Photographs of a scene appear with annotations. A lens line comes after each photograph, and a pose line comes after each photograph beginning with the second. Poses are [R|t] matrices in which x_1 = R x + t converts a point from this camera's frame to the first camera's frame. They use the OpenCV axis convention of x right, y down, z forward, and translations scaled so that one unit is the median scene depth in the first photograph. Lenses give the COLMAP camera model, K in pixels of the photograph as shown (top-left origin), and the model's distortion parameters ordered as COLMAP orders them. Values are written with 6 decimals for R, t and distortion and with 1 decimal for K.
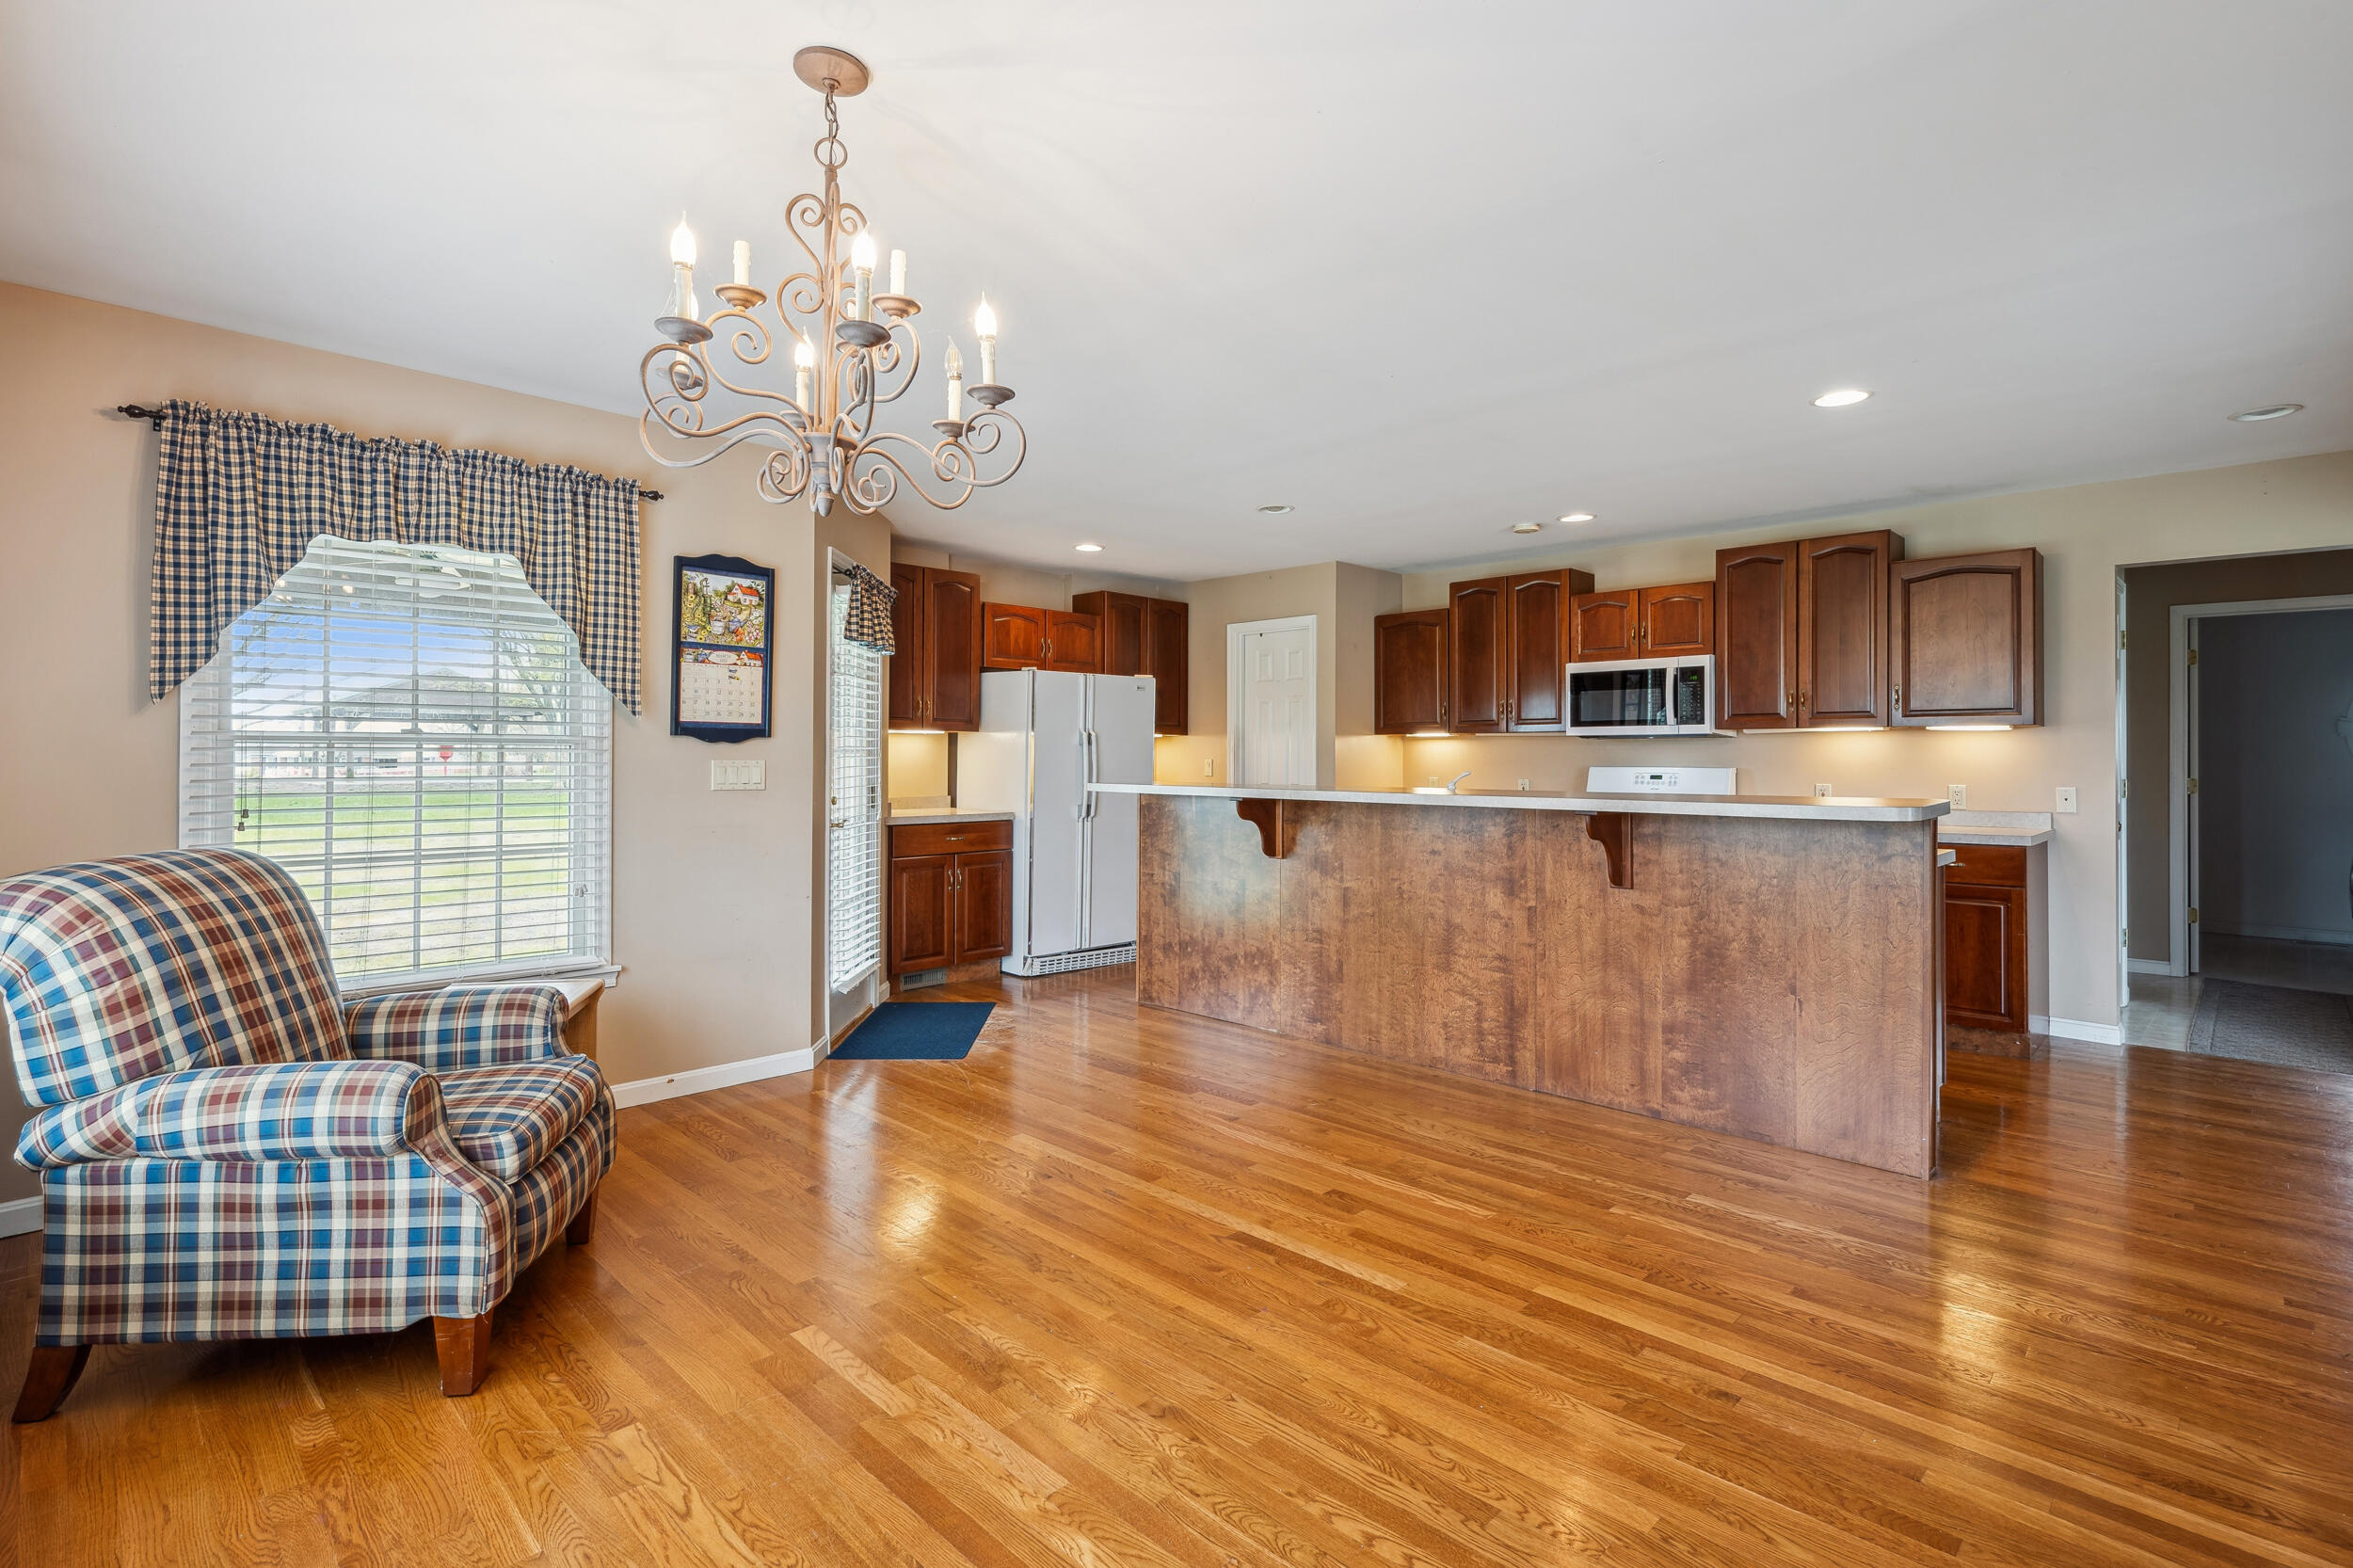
lens RADIAL K [[1126.2, 0, 1173.6], [0, 1126.2, 764.6], [0, 0, 1]] dist [0.001092, 0.000173]
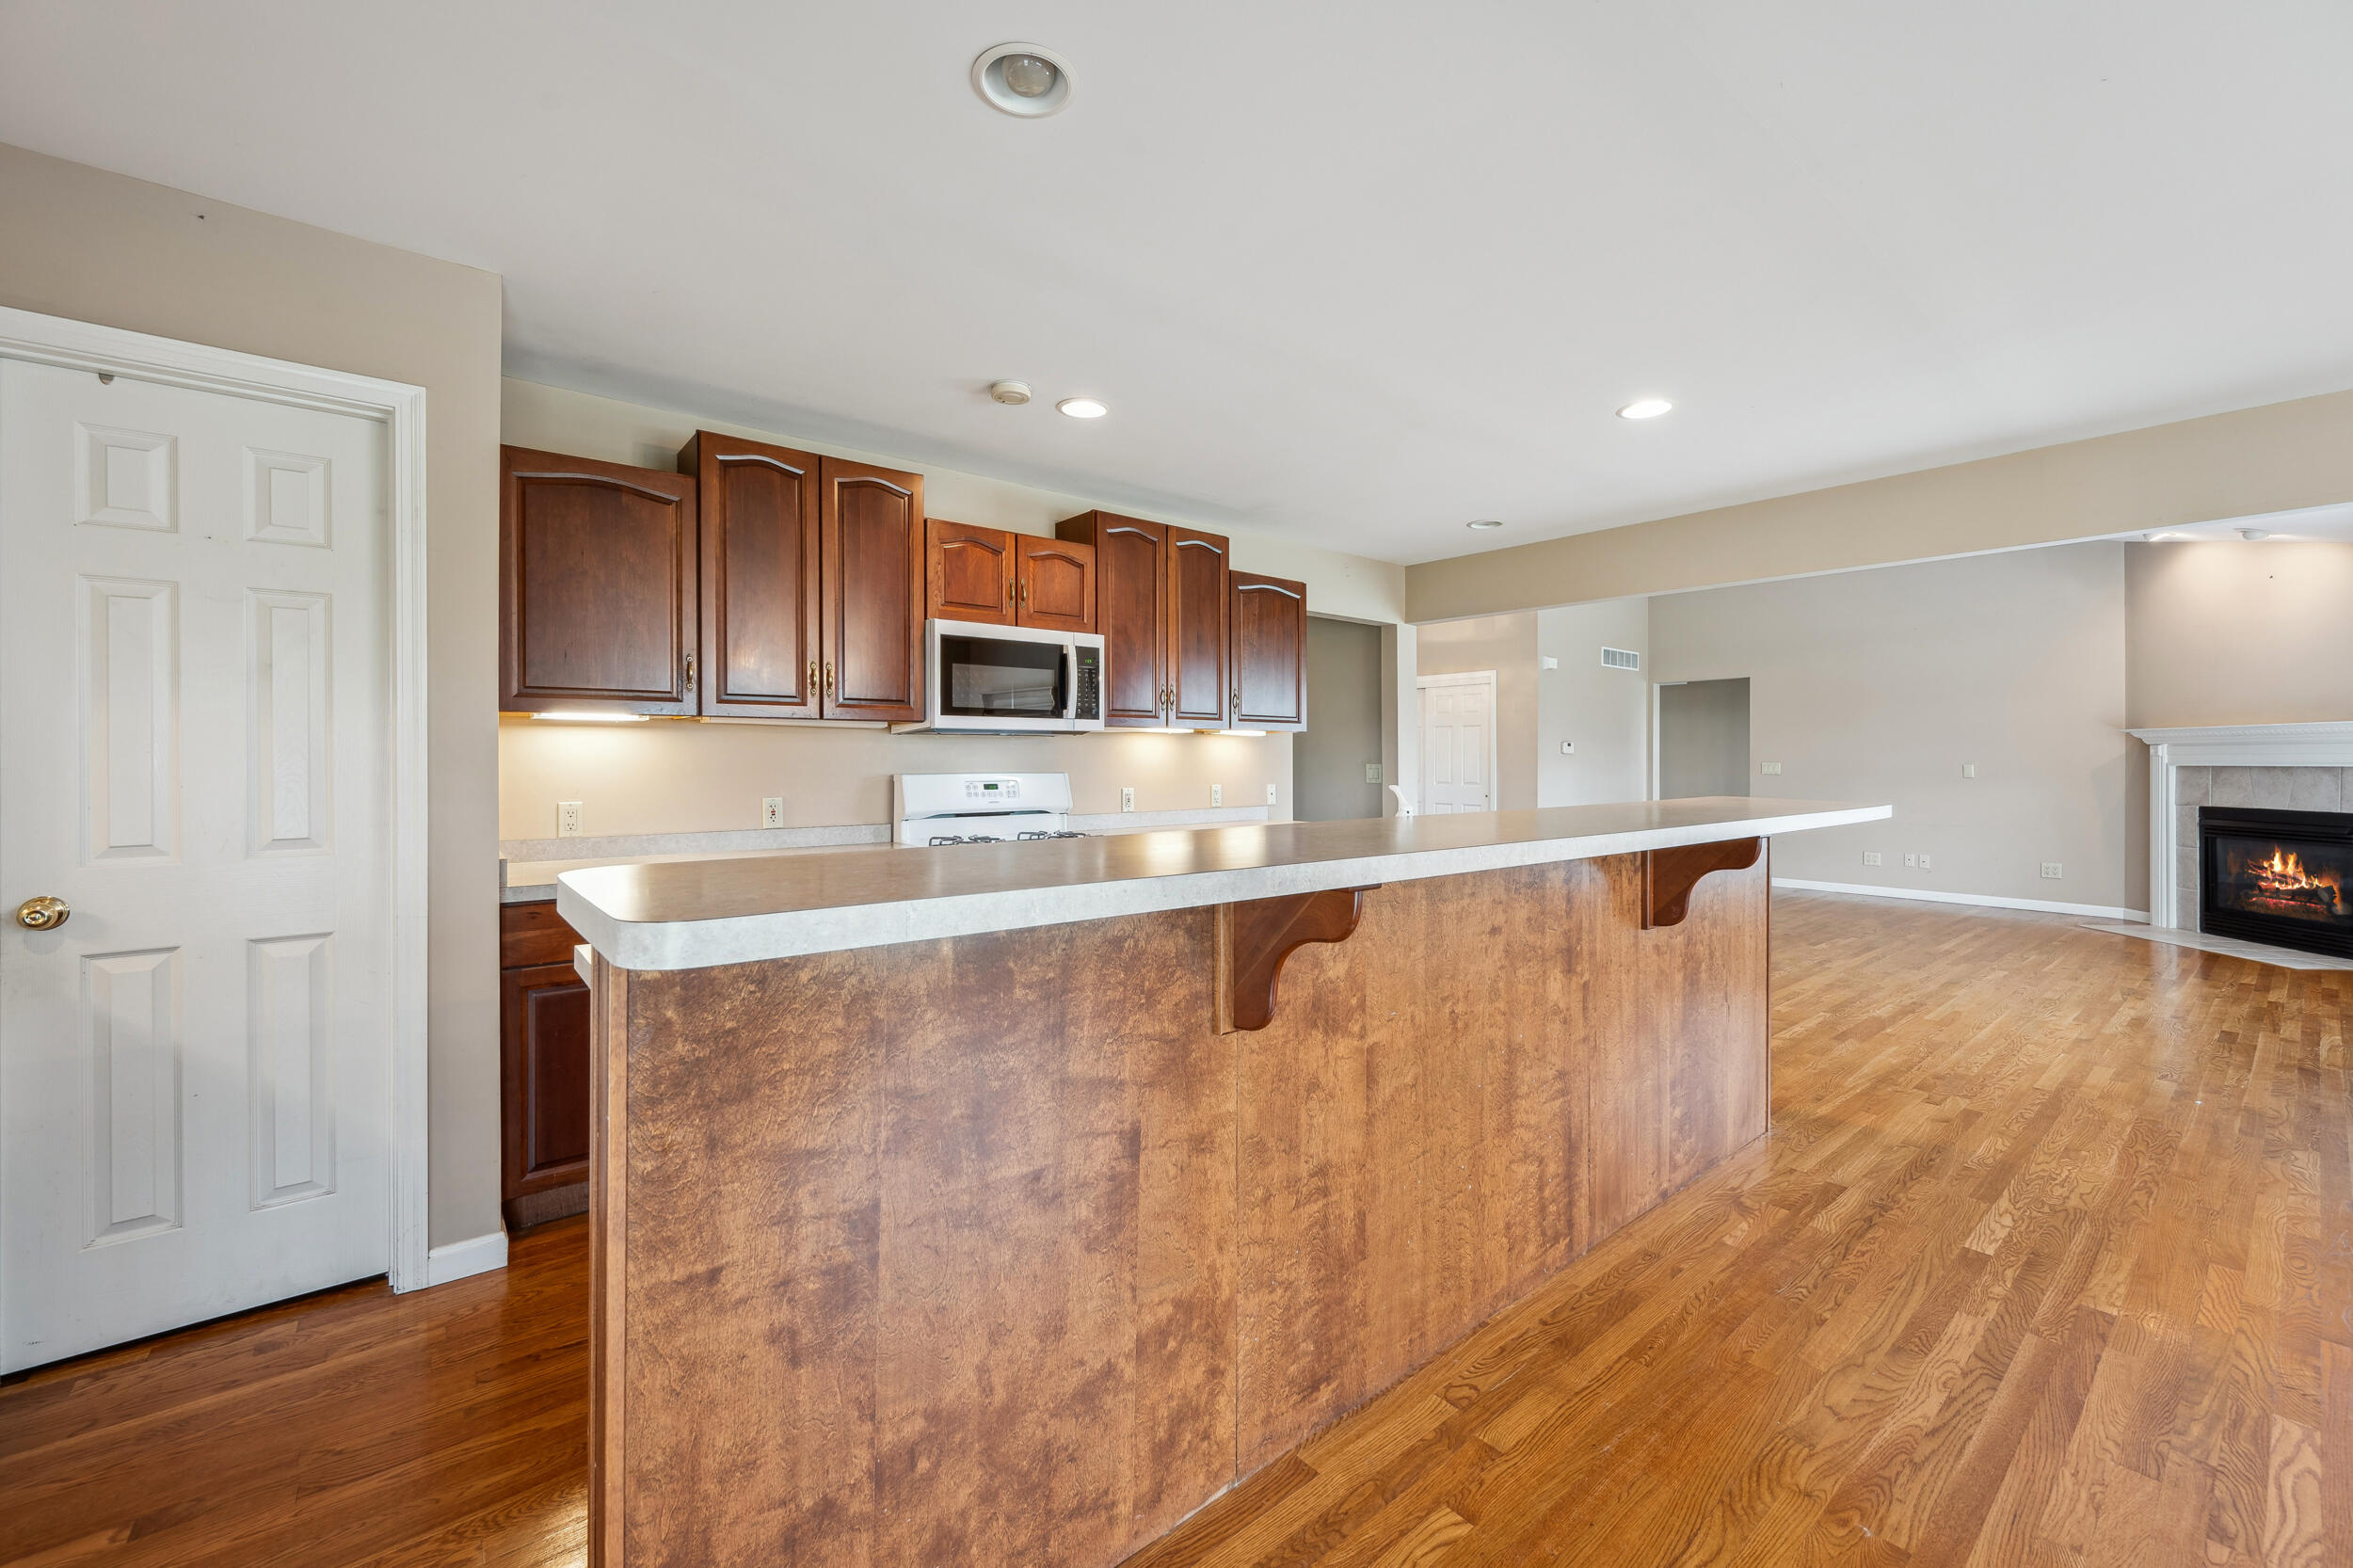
lens RADIAL K [[934.4, 0, 1174.6], [0, 934.4, 754.6], [0, 0, 1]] dist [0.000281, -0.000718]
pose [[0.105280, 0.004868, 0.994431, -0.255539], [0.005374, 0.999971, -0.005464, -0.008552], [-0.994428, 0.005919, 0.105251, 1.132176]]
